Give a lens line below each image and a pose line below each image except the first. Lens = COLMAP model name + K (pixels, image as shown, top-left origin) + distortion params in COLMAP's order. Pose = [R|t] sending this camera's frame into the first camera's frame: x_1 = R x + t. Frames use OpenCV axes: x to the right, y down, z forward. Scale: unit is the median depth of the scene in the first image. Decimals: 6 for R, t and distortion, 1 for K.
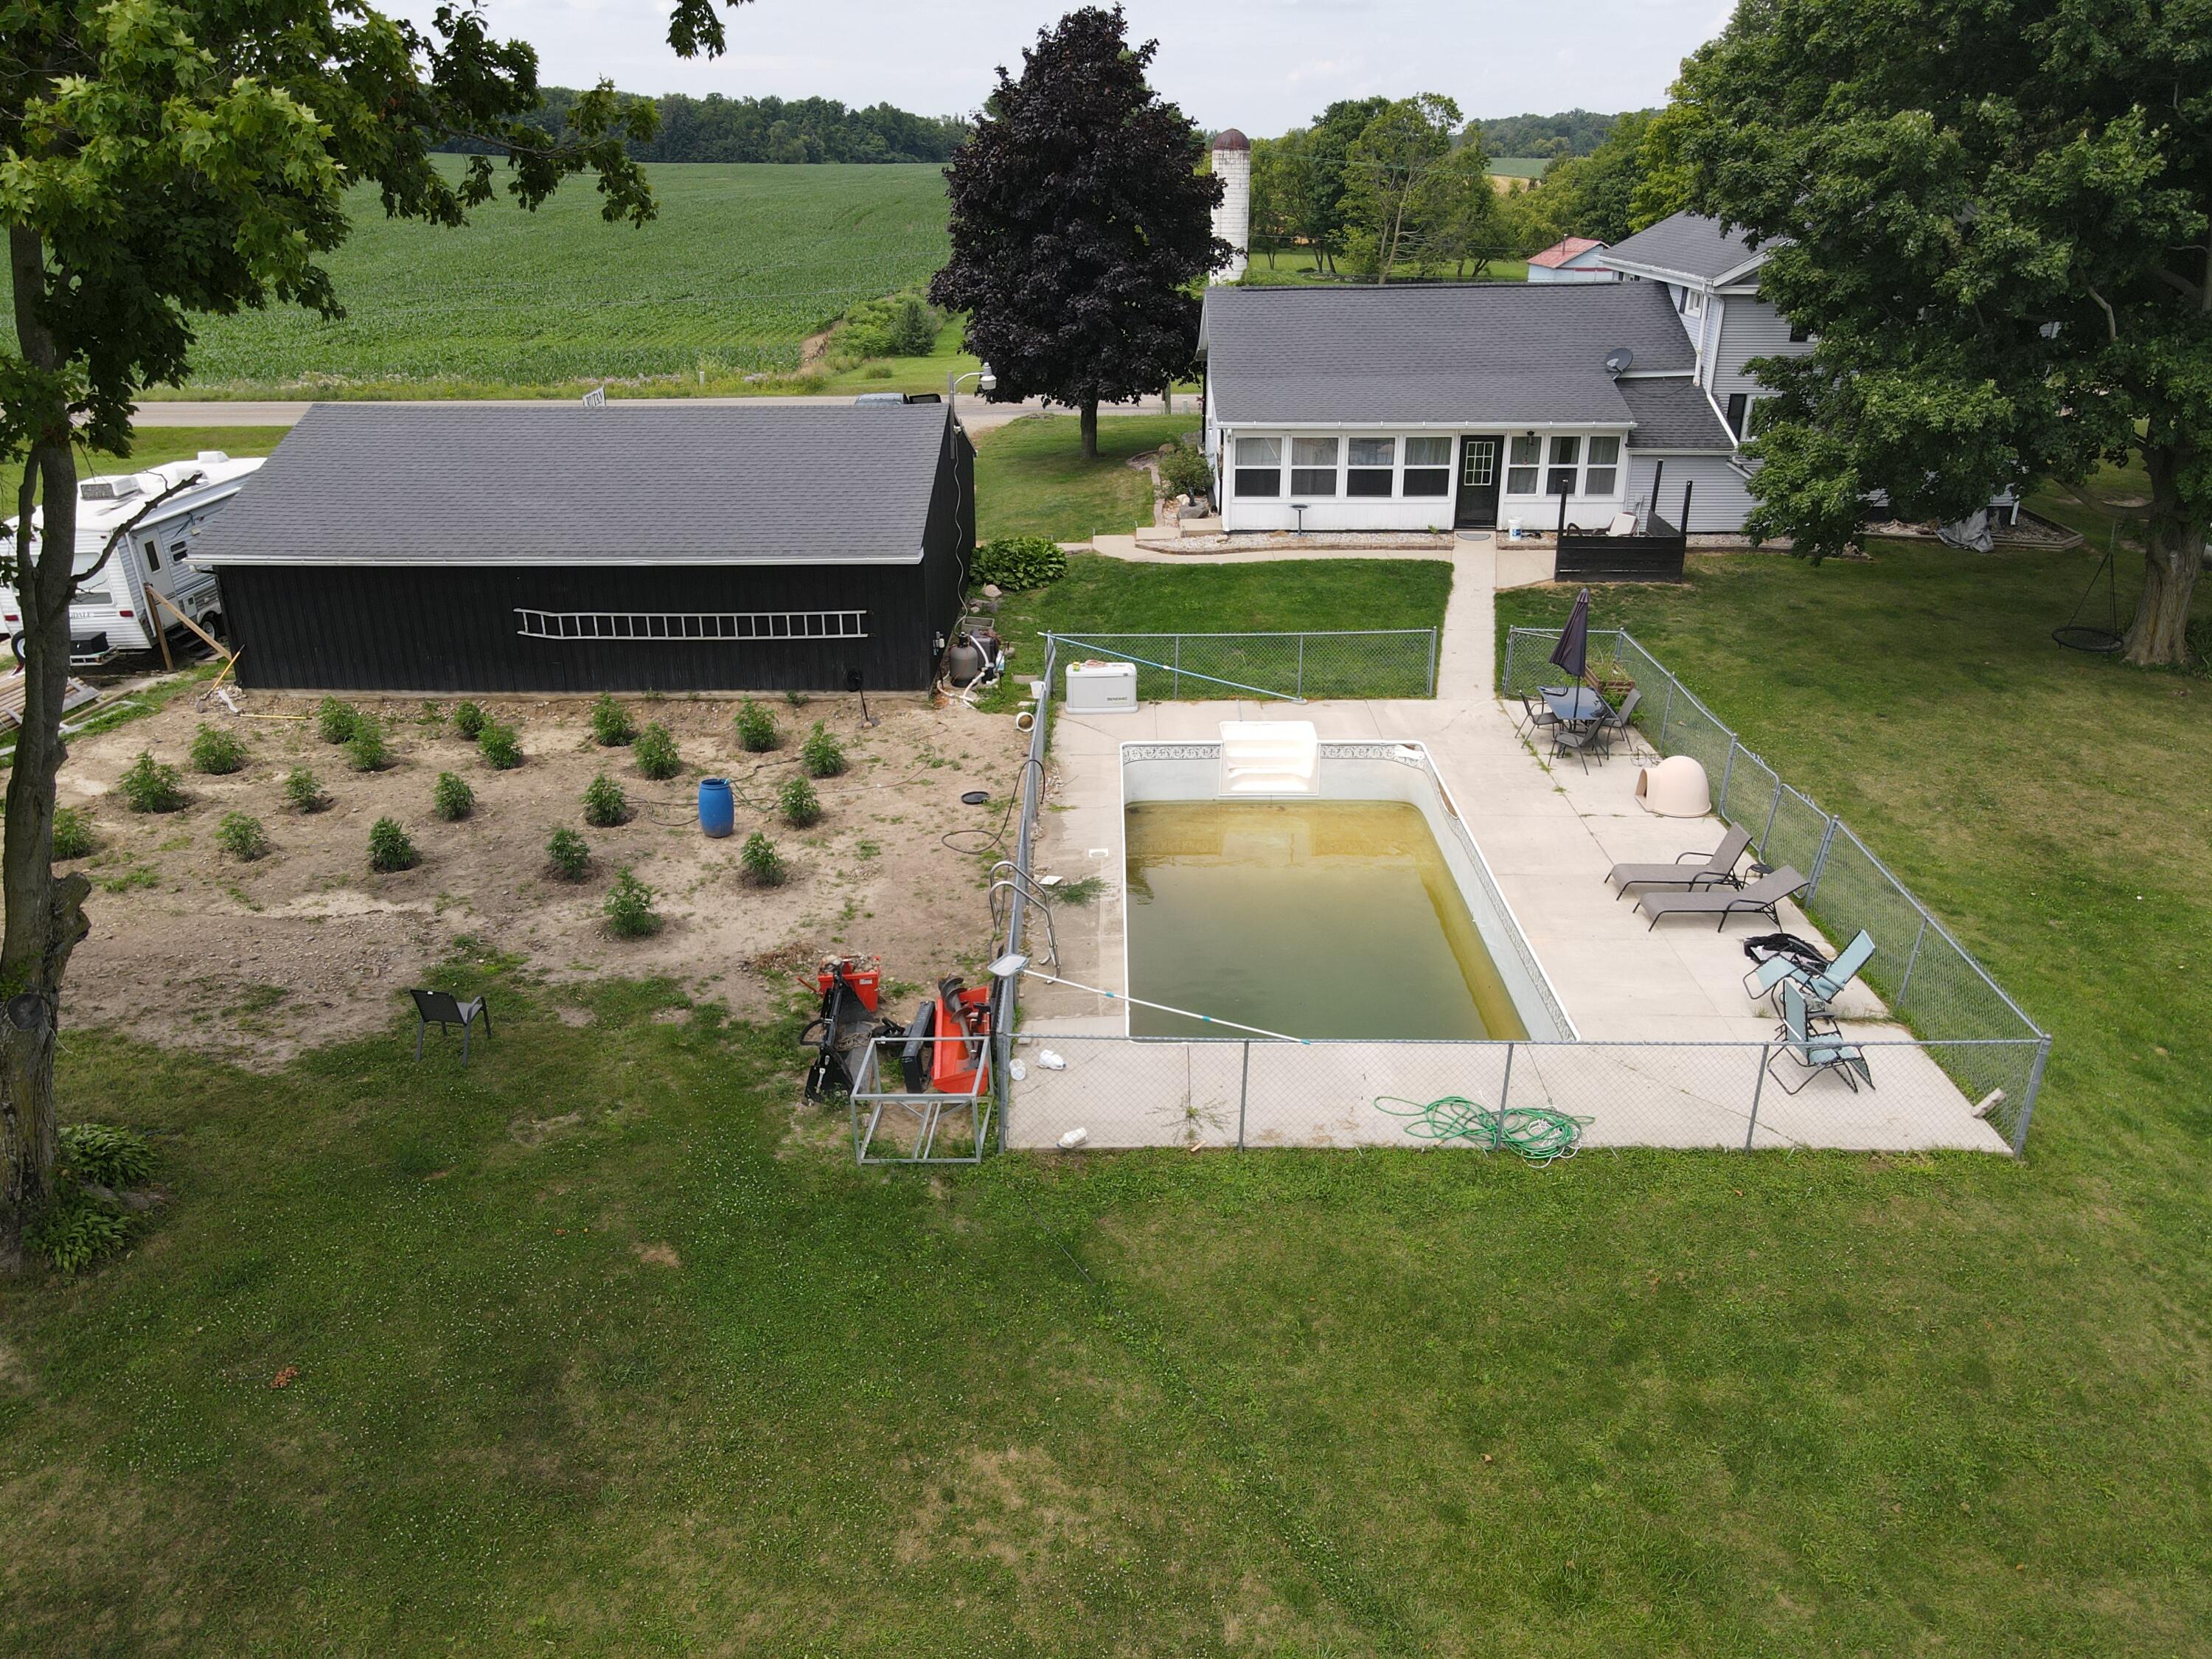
lens RADIAL K [[1629.6, 0, 1100.9], [0, 1629.6, 827.9], [0, 0, 1]] dist [0.010254, 0.010690]
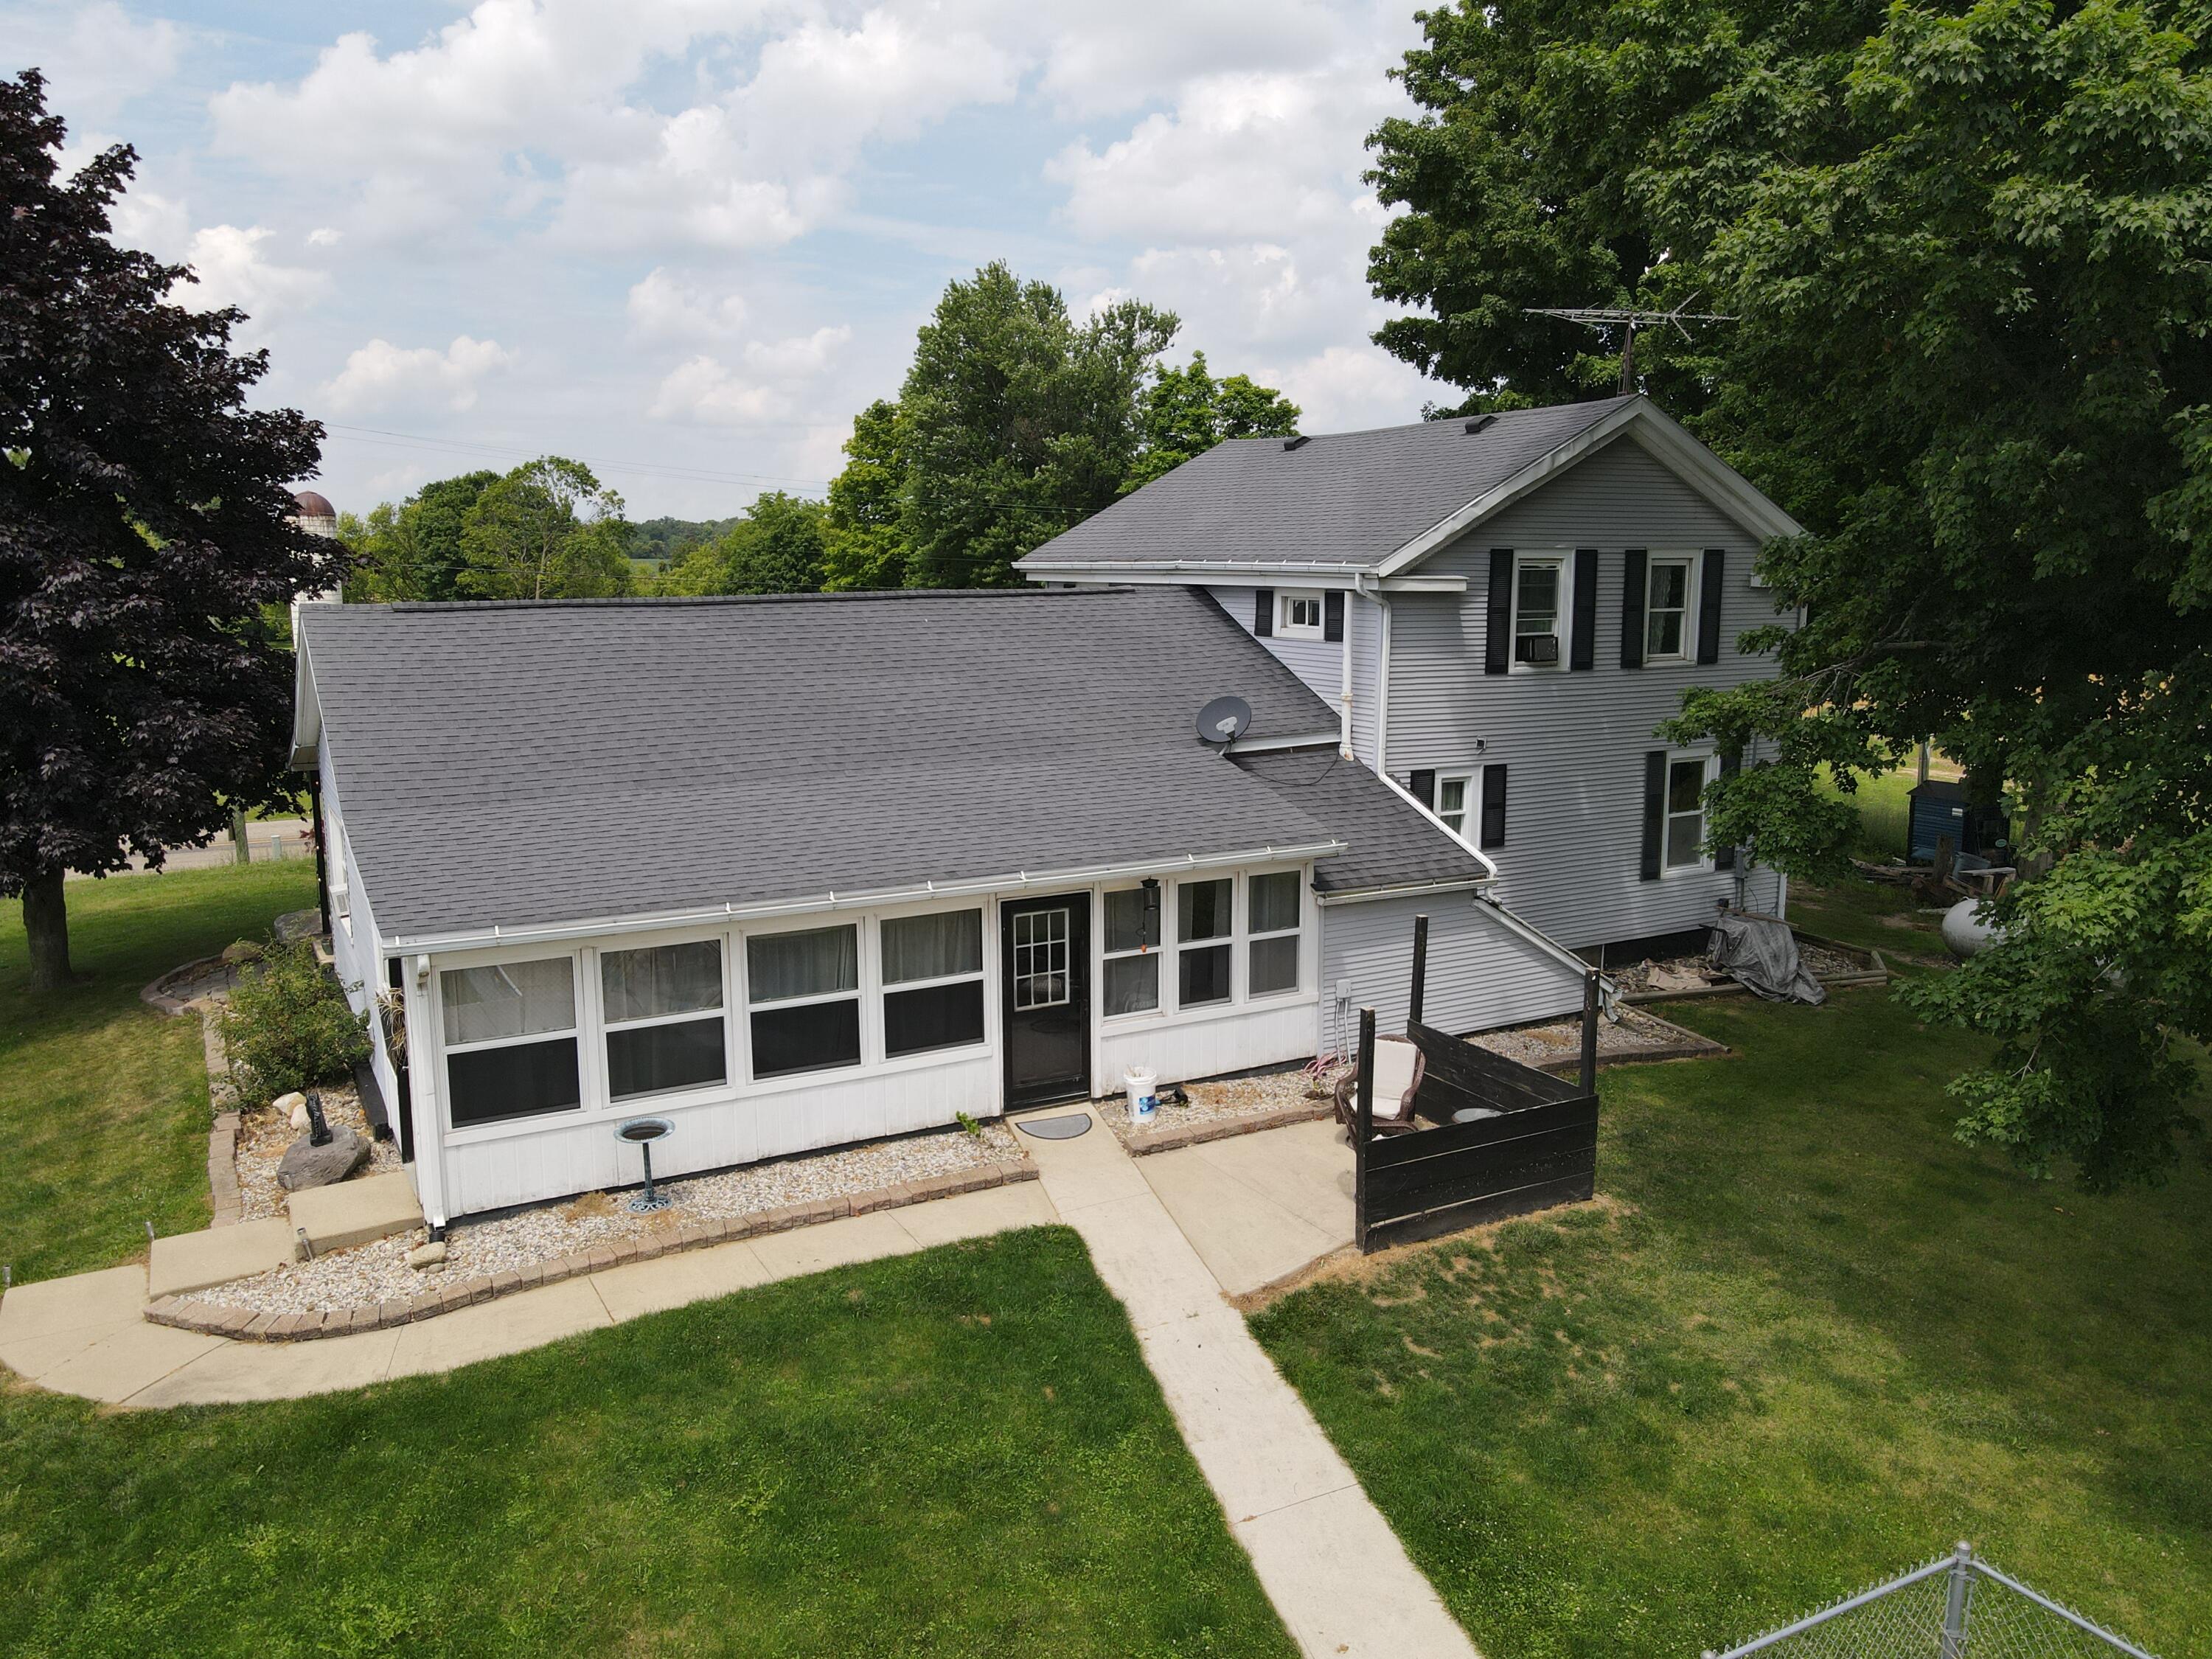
lens RADIAL K [[1629.6, 0, 1102.9], [0, 1629.6, 825.0], [0, 0, 1]] dist [0.010254, 0.010690]
pose [[0.866993, -0.079422, 0.491950, 0.038456], [0.189435, 0.965632, -0.177957, -0.197363], [-0.460909, 0.247480, 0.852242, 0.681141]]
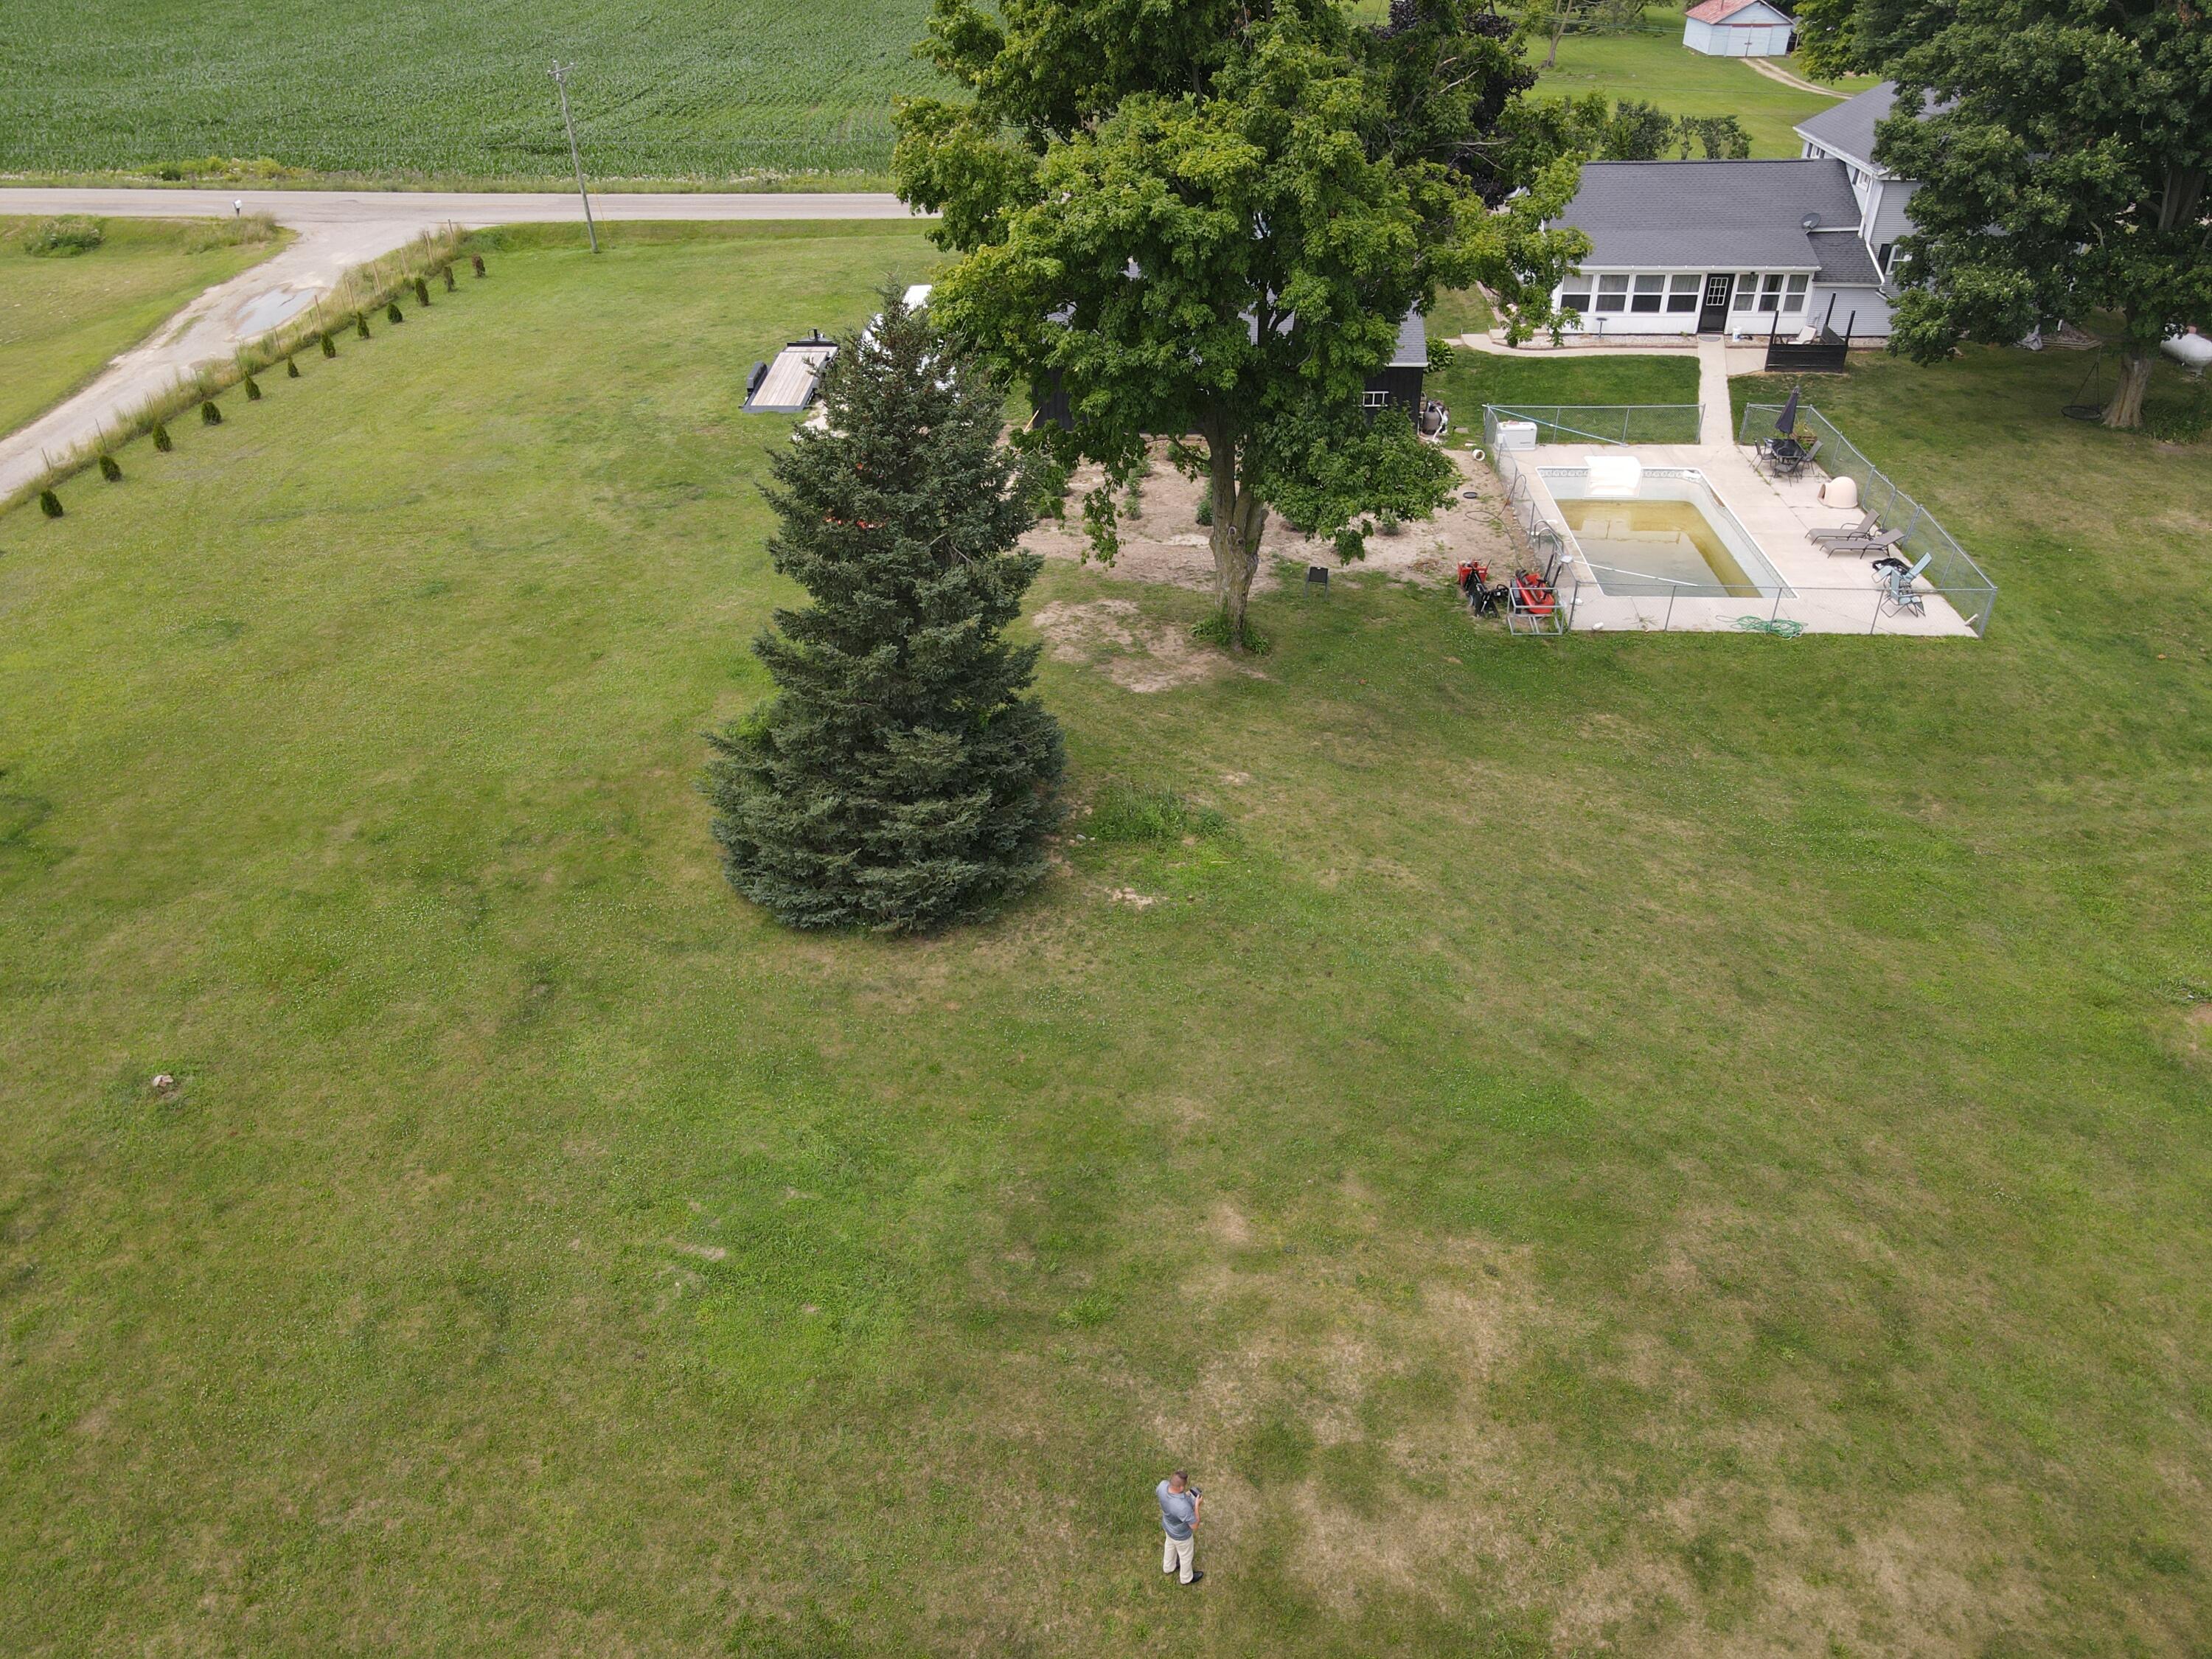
lens RADIAL K [[1629.6, 0, 1091.0], [0, 1629.6, 826.2], [0, 0, 1]] dist [0.010254, 0.010690]
pose [[0.998860, 0.021937, -0.042397, -0.335850], [-0.014774, 0.986611, 0.162421, 0.047390], [0.045393, -0.161610, 0.985810, -0.770423]]
